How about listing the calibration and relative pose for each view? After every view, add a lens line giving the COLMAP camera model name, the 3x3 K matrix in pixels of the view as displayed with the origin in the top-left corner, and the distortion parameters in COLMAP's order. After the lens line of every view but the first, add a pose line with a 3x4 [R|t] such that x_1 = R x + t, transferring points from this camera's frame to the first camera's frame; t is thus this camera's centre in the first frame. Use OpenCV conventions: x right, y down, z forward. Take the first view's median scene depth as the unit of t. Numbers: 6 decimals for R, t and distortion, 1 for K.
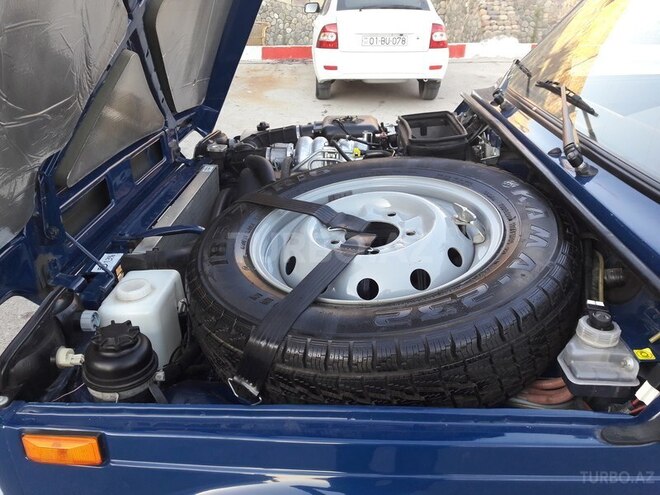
lens RADIAL K [[530.6, 0, 329.0], [0, 530.6, 247.5], [0, 0, 1]] dist [0.016204, -0.061107]
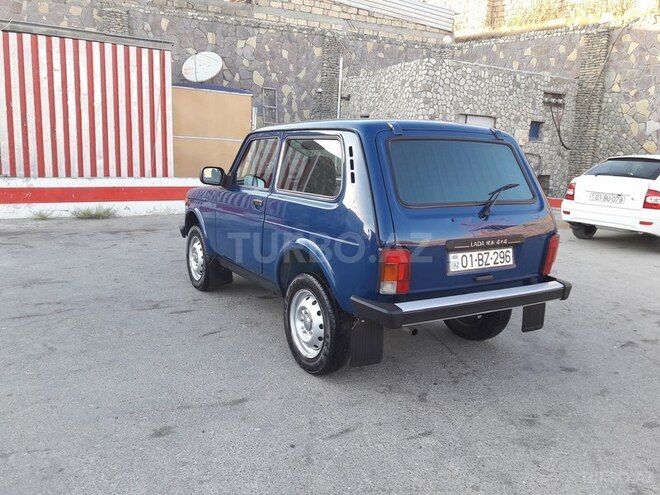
lens RADIAL K [[530.6, 0, 326.9], [0, 530.6, 249.7], [0, 0, 1]] dist [0.016204, -0.061107]
pose [[0.577682, 0.181441, -0.795841, 0.766385], [-0.390955, 0.917379, -0.074634, 0.096694], [0.716546, 0.354253, 0.600888, -0.239948]]
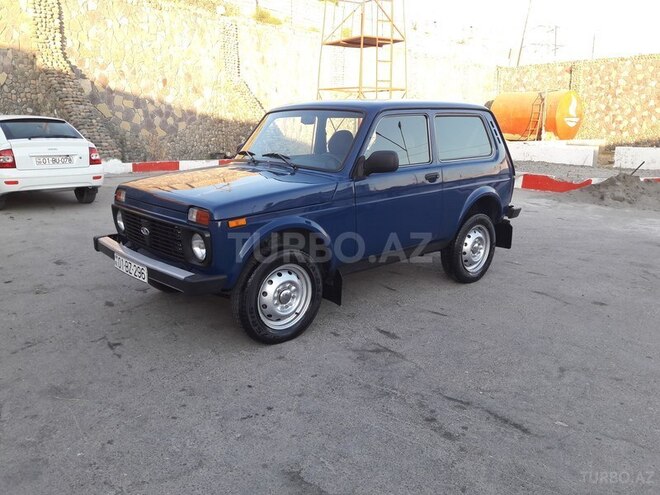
lens RADIAL K [[530.6, 0, 331.3], [0, 530.6, 248.8], [0, 0, 1]] dist [0.016204, -0.061107]
pose [[0.708626, -0.146303, 0.690250, -0.345136], [0.292759, 0.951050, -0.098972, 0.148479], [-0.641982, 0.272211, 0.716770, -0.319469]]
